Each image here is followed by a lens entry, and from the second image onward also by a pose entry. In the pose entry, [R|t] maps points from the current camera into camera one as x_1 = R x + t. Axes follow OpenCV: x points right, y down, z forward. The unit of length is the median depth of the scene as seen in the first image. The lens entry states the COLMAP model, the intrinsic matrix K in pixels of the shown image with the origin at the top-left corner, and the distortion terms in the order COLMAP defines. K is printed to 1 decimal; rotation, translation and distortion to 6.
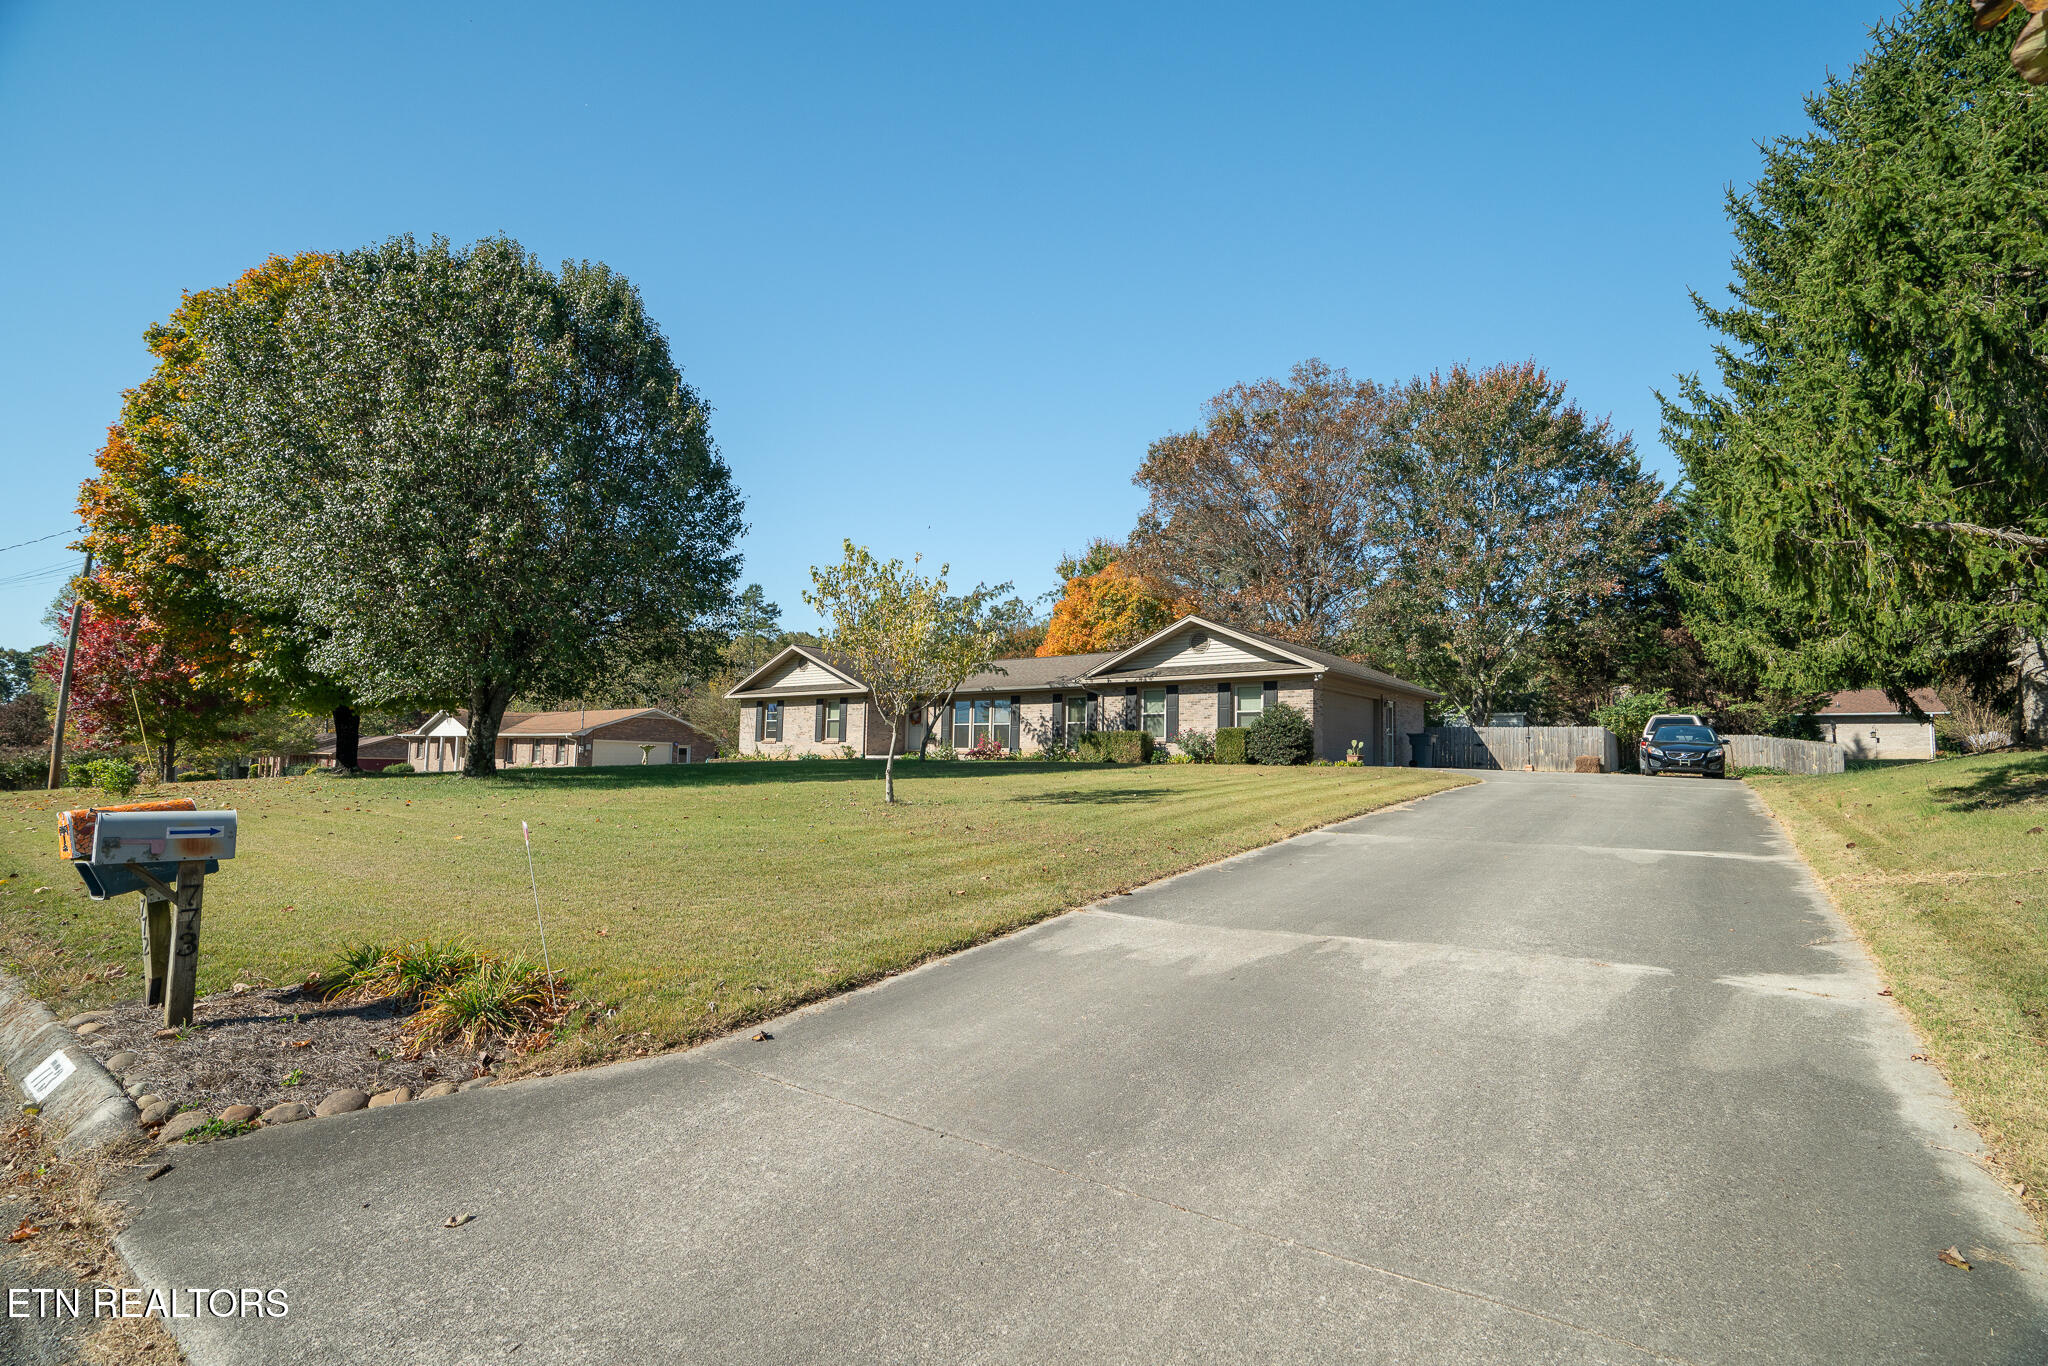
lens RADIAL K [[909.6, 0, 1026.5], [0, 909.6, 692.6], [0, 0, 1]] dist [-0.001844, 0.000043]
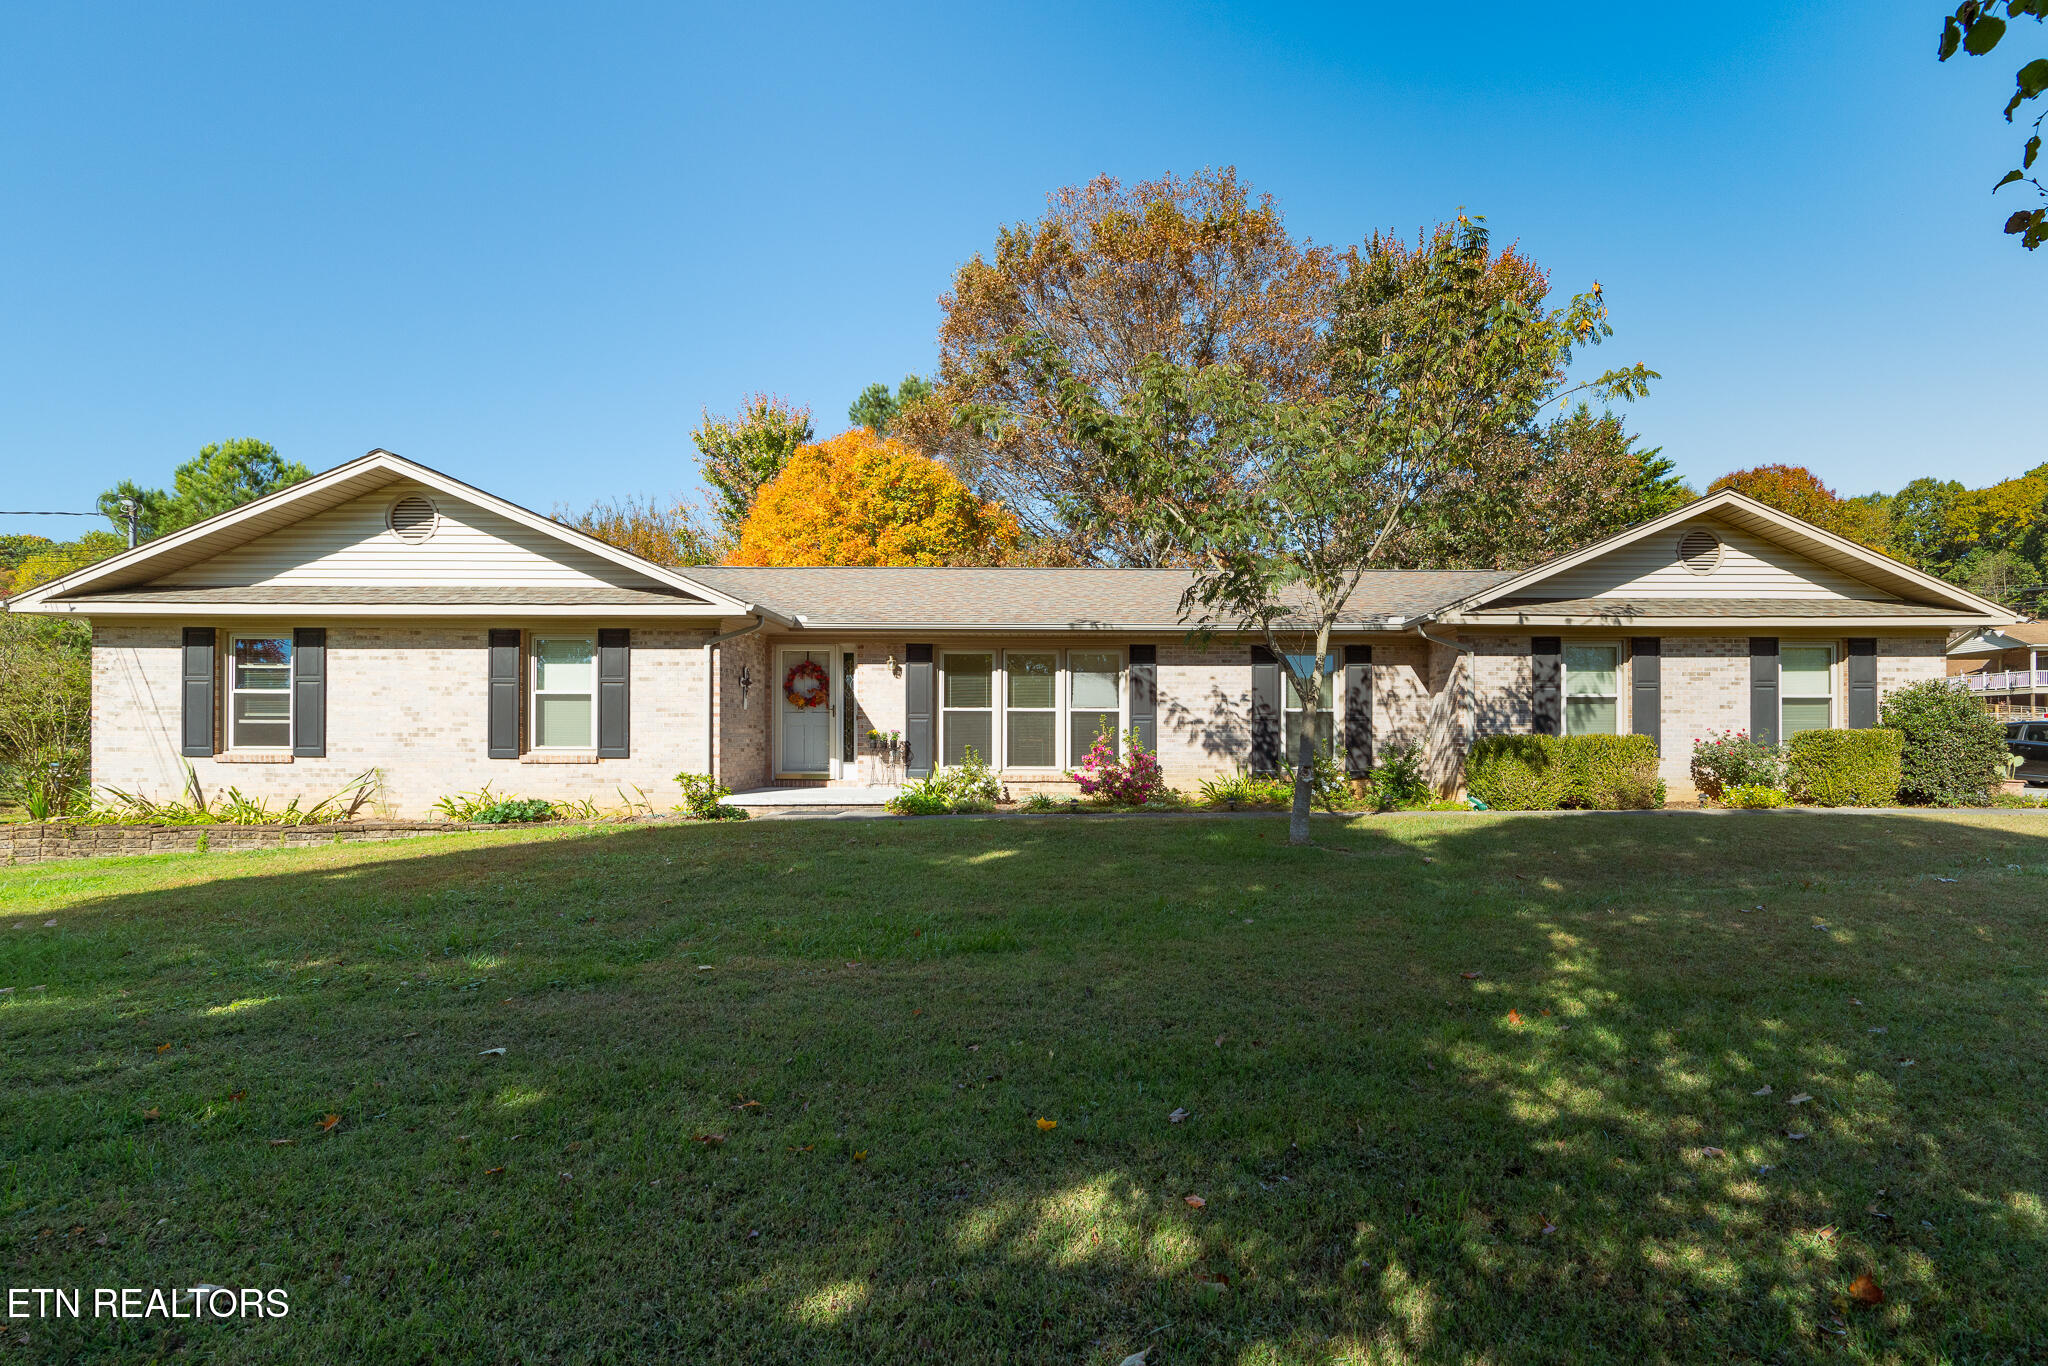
lens RADIAL K [[950.7, 0, 1030.5], [0, 950.7, 654.5], [0, 0, 1]] dist [-0.001658, -0.000235]
pose [[0.749643, 0.034655, 0.660934, -0.348983], [-0.033267, 0.999339, -0.014667, 0.016256], [-0.661005, -0.010992, 0.750301, 0.667409]]
